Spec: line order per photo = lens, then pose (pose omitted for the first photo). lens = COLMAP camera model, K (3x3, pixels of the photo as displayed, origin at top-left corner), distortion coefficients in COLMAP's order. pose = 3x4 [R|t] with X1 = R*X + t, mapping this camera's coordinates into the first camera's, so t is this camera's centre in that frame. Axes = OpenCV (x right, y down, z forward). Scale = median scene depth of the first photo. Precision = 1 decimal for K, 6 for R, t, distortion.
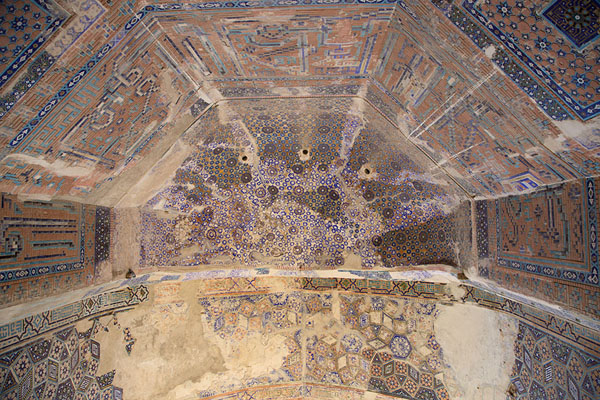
lens RADIAL K [[410.1, 0, 302.6], [0, 410.1, 206.5], [0, 0, 1]] dist [-0.087081, 0.030529]
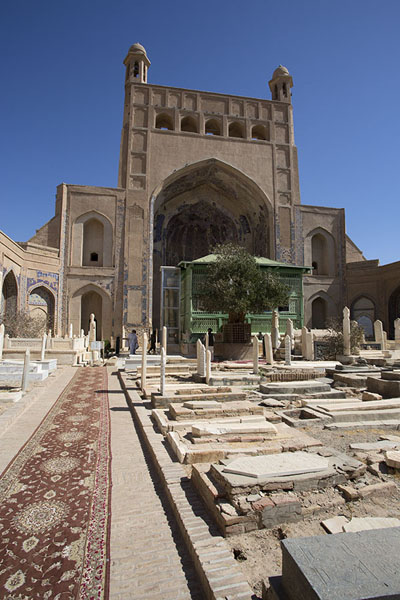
lens RADIAL K [[325.6, 0, 197.3], [0, 325.6, 296.0], [0, 0, 1]] dist [-0.005603, -0.000102]
pose [[-0.983923, -0.061905, -0.167520, 0.477217], [0.175506, -0.161507, -0.971140, 2.828888], [0.033063, -0.984928, 0.169775, -0.199380]]
